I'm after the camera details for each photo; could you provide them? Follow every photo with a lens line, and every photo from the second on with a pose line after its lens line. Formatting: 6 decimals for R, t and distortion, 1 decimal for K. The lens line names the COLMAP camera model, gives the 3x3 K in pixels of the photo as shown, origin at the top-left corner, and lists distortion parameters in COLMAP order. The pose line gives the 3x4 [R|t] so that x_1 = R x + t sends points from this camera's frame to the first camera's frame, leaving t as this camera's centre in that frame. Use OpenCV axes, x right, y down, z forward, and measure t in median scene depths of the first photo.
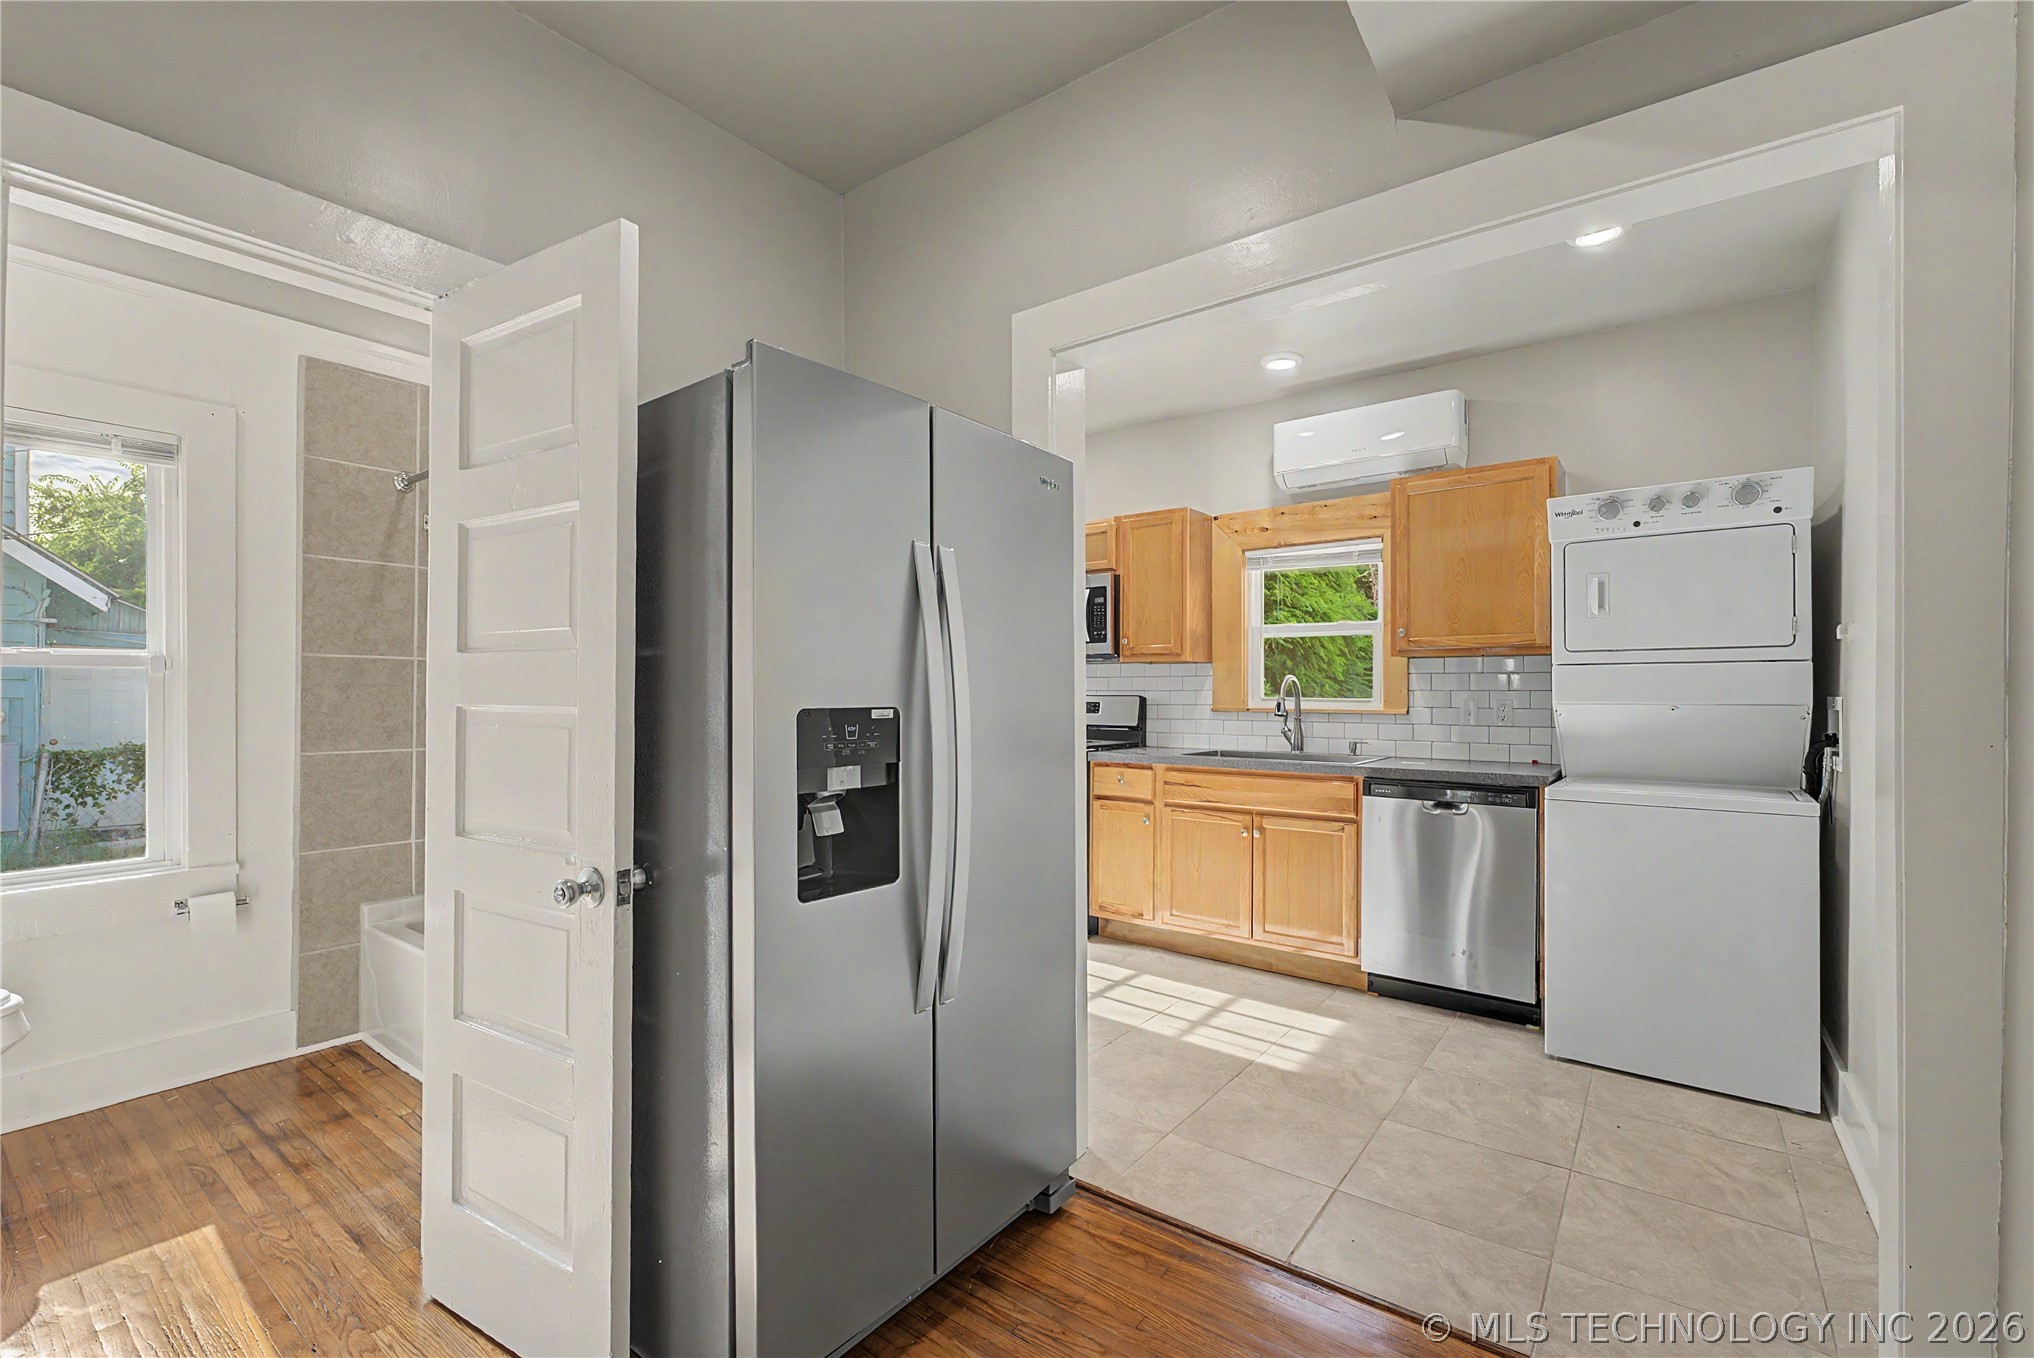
lens RADIAL K [[878.6, 0, 1019.4], [0, 878.6, 689.0], [0, 0, 1]] dist [0.000745, -0.000035]
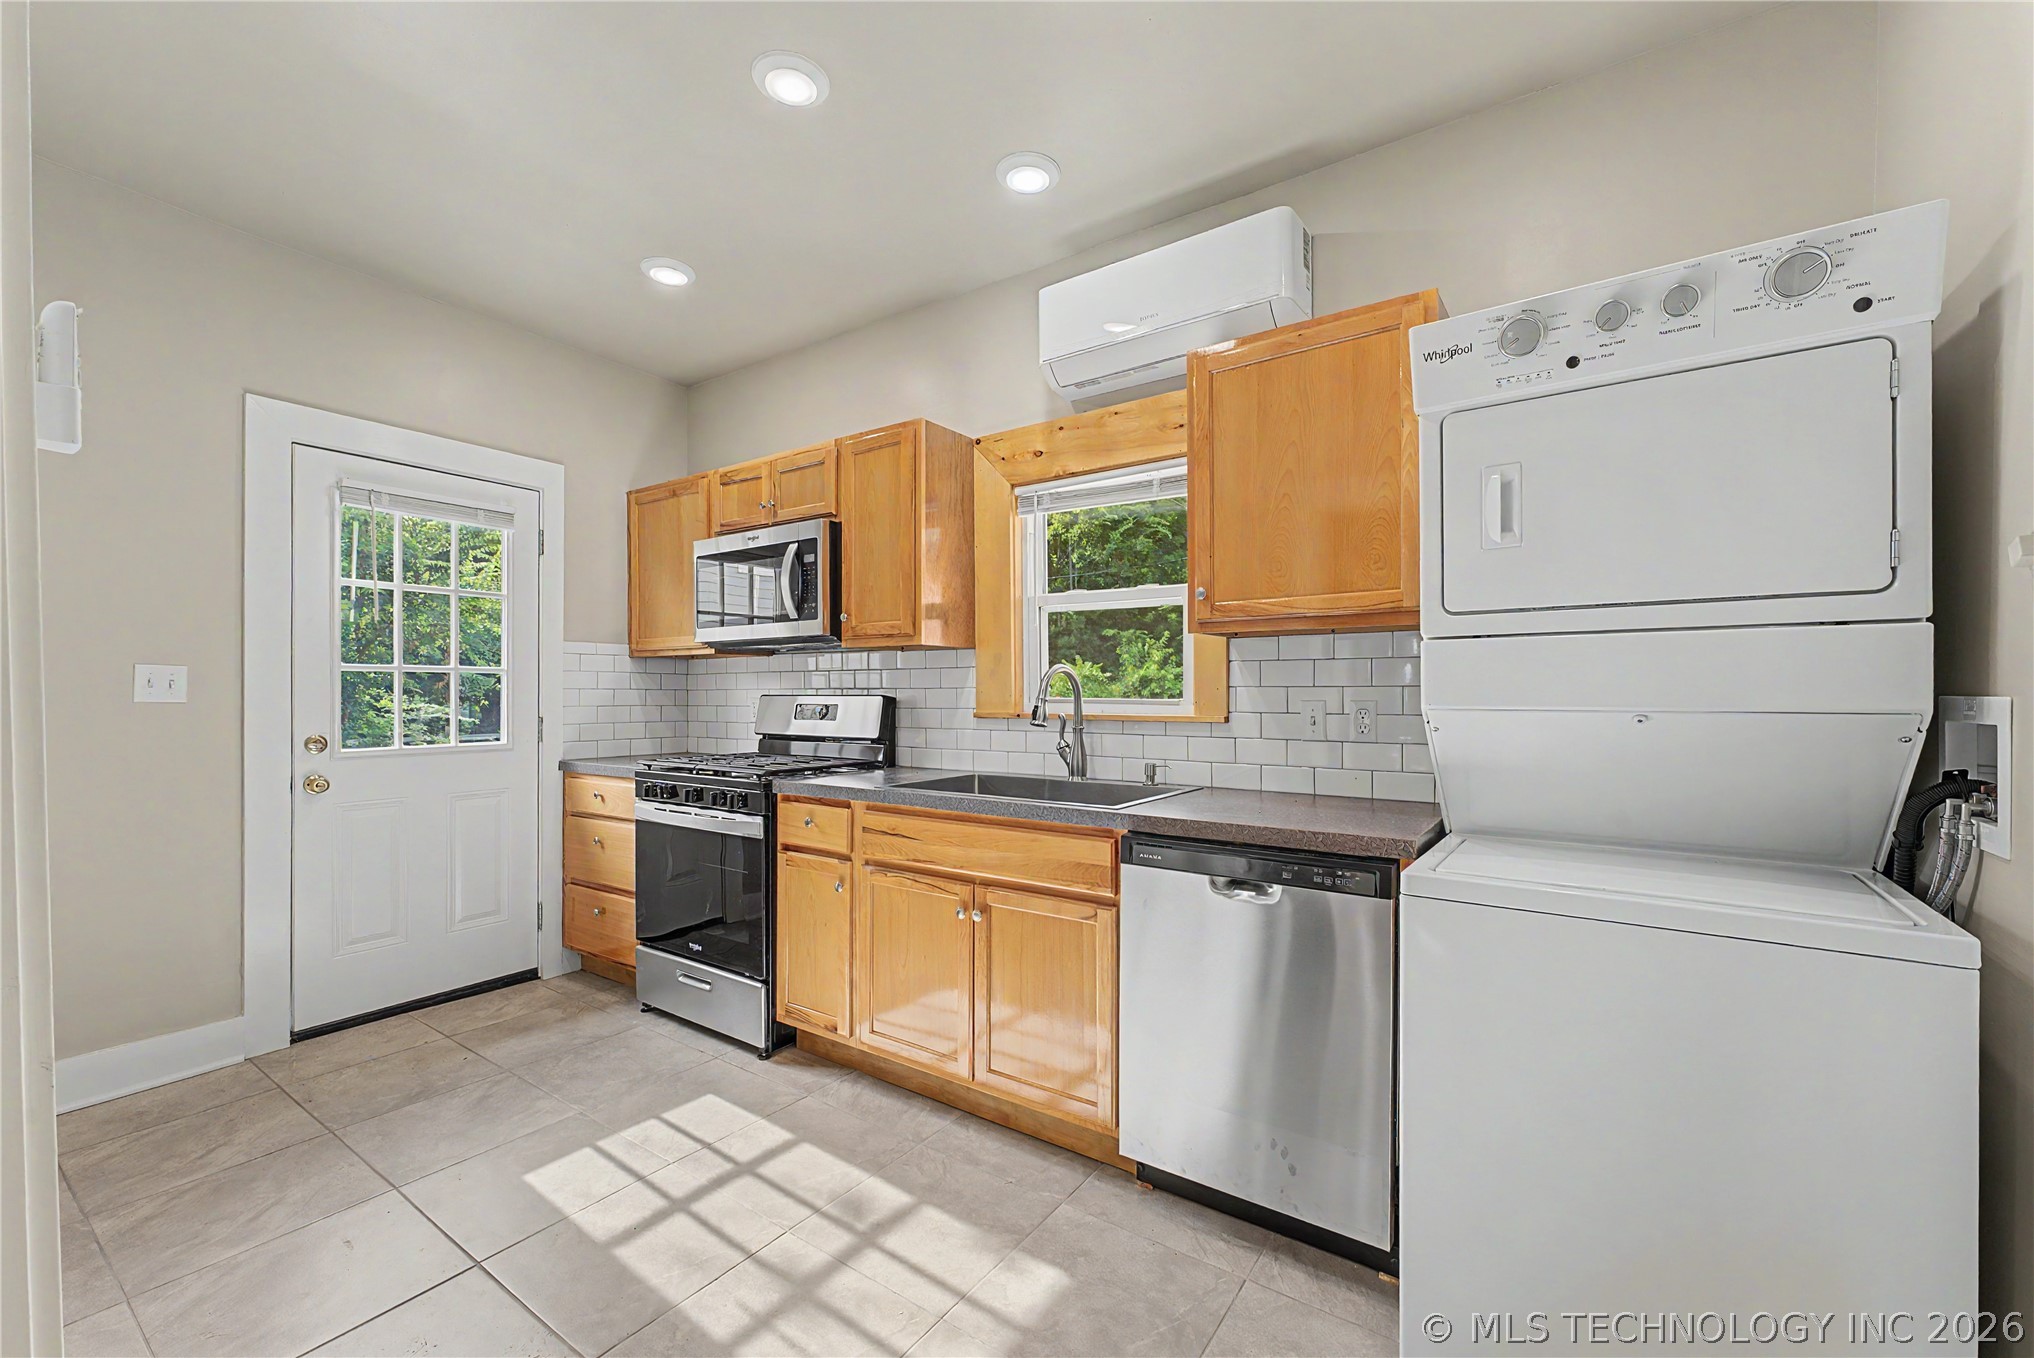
lens RADIAL K [[830.5, 0, 1019.3], [0, 830.5, 696.3], [0, 0, 1]] dist [-0.000456, 0.000071]
pose [[0.999183, -0.005244, 0.040065, 0.280115], [0.004748, 0.999911, 0.012475, 0.000403], [-0.040127, -0.012275, 0.999119, 0.410493]]
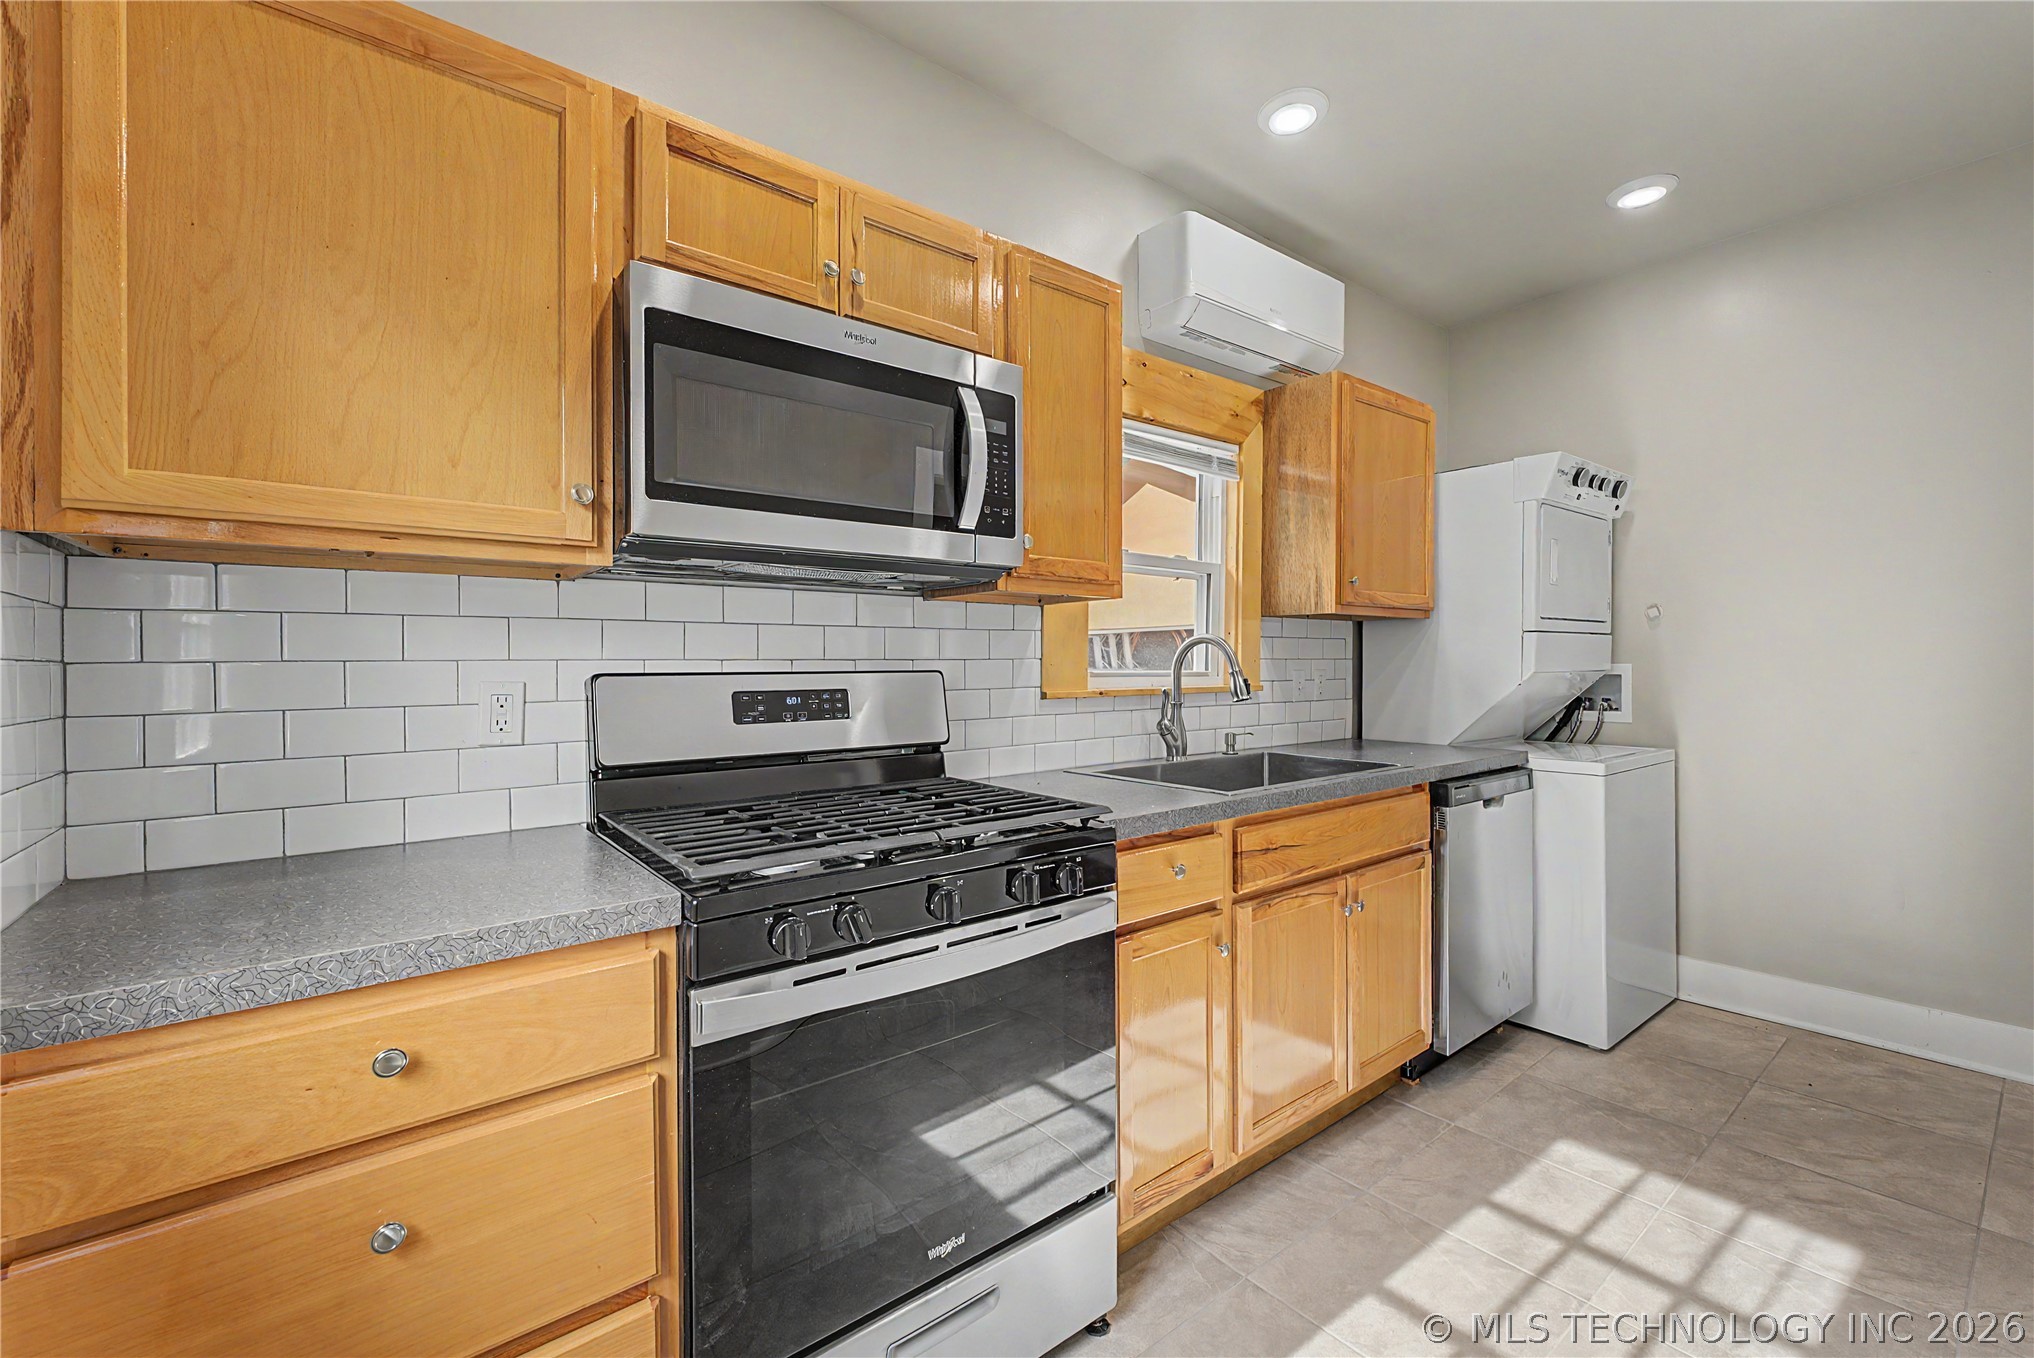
lens RADIAL K [[842.7, 0, 1018.9], [0, 842.7, 659.9], [0, 0, 1]] dist [-0.000059, 0.000145]
pose [[0.246923, -0.007193, 0.969008, -0.330679], [-0.007588, 0.999927, 0.009356, -0.002496], [-0.969005, -0.009663, 0.246850, 1.094754]]
